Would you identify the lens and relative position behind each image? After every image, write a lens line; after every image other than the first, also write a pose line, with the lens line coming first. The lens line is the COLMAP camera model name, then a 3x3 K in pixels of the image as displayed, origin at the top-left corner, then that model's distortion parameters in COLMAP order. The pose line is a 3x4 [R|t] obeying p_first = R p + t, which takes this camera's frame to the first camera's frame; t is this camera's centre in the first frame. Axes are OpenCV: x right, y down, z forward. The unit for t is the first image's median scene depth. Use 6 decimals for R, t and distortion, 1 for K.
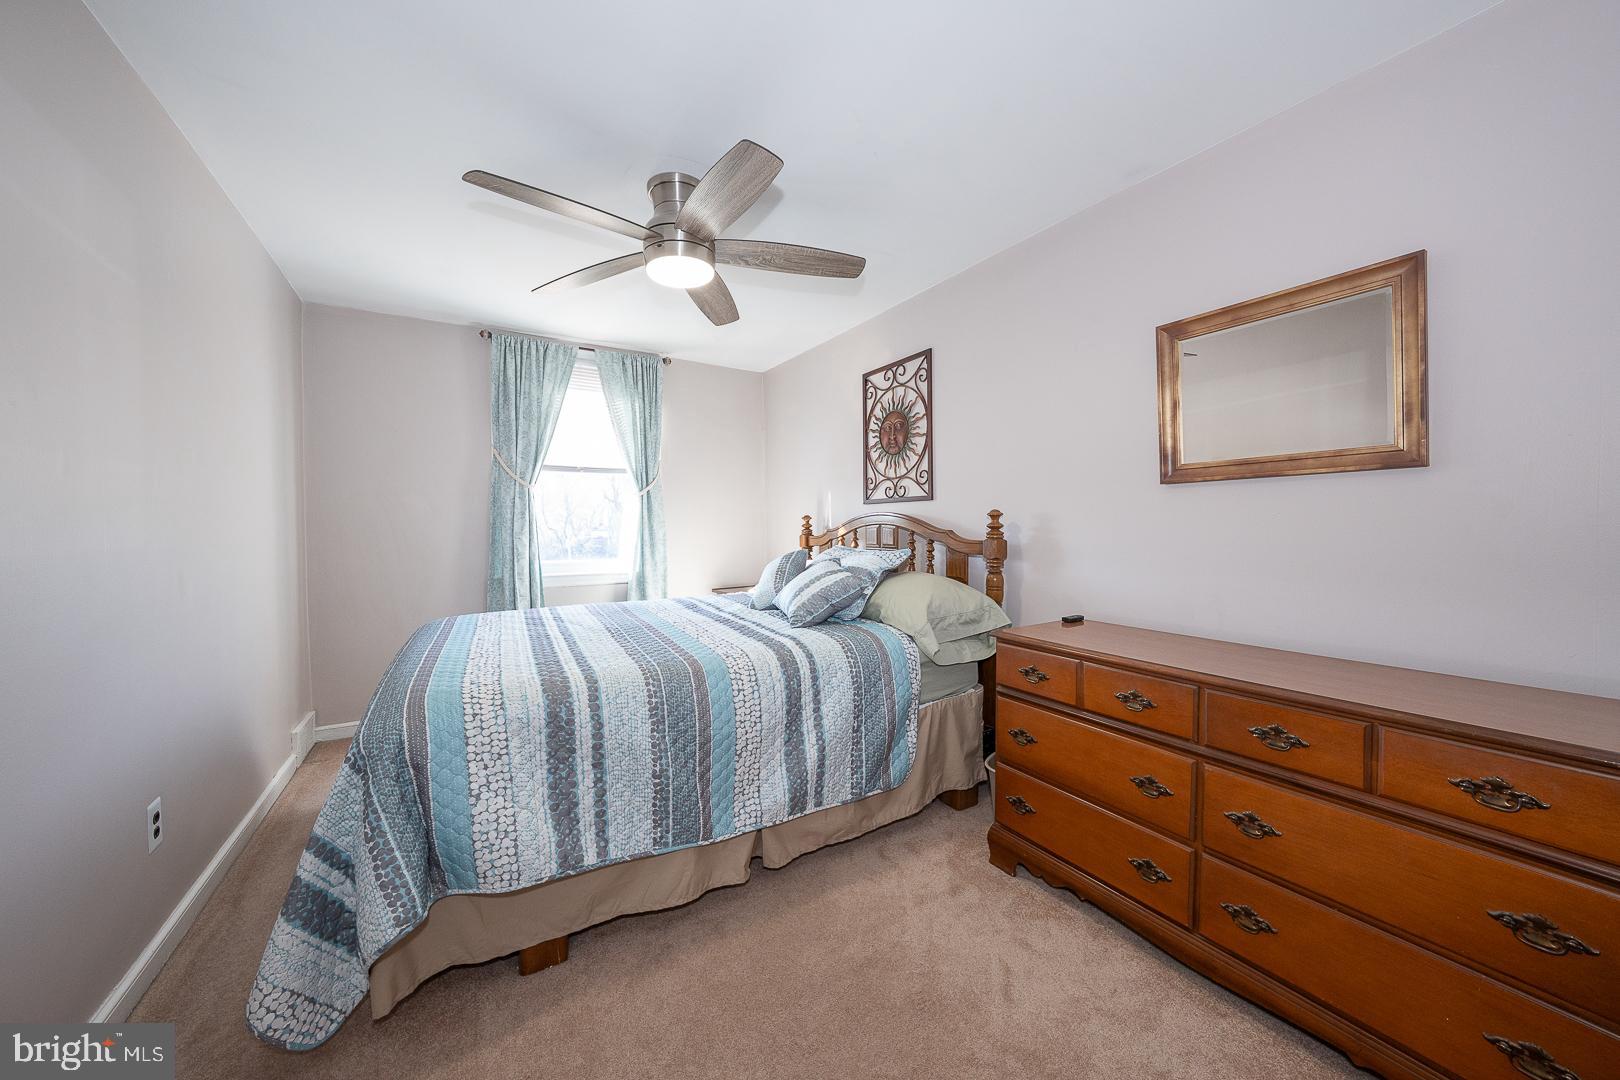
lens RADIAL K [[558.0, 0, 815.3], [0, 558.0, 535.2], [0, 0, 1]] dist [-0.020752, 0.004079]
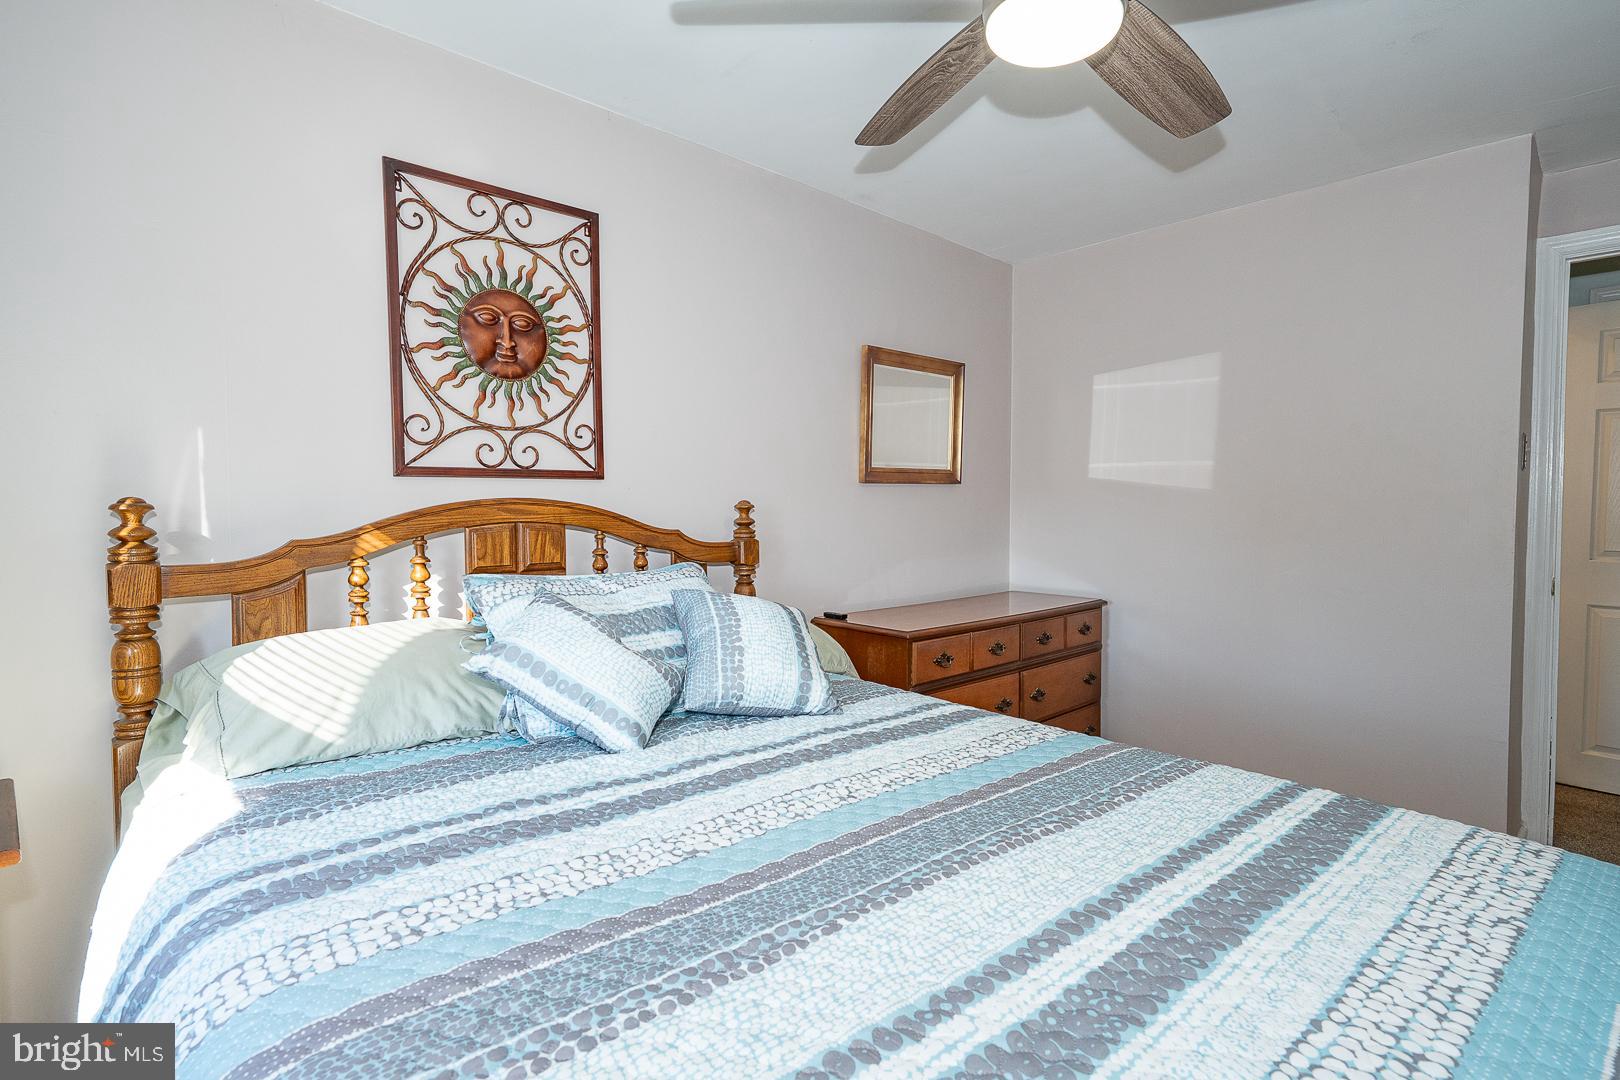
lens RADIAL K [[830.9, 0, 810.1], [0, 830.9, 531.8], [0, 0, 1]] dist [0.005098, 0.000842]
pose [[-0.211811, -0.019586, 0.977114, -0.676093], [0.026999, 0.999300, 0.025884, -0.025333], [-0.976938, 0.031863, -0.211134, 0.968580]]
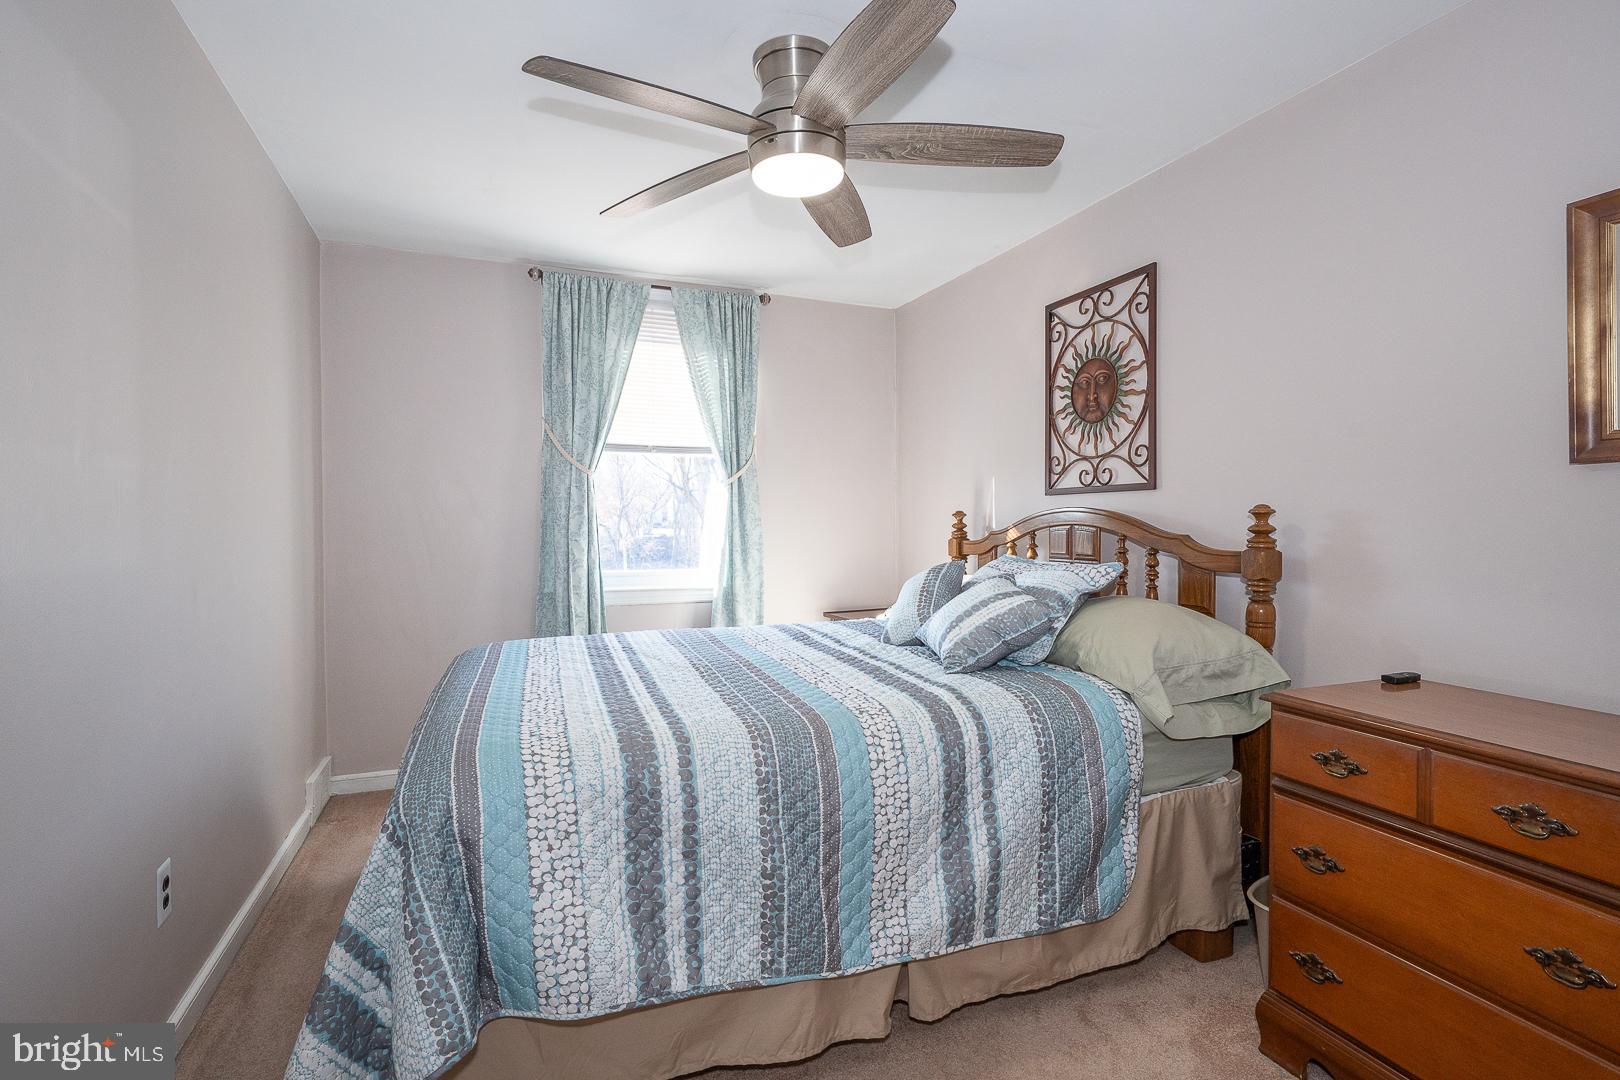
lens RADIAL K [[778.4, 0, 818.5], [0, 778.4, 534.1], [0, 0, 1]] dist [0.010971, -0.001858]
pose [[0.985139, 0.006823, -0.171622, -0.027566], [-0.007002, 0.999975, -0.000434, -0.005921], [0.171615, 0.001630, 0.985163, 0.005667]]
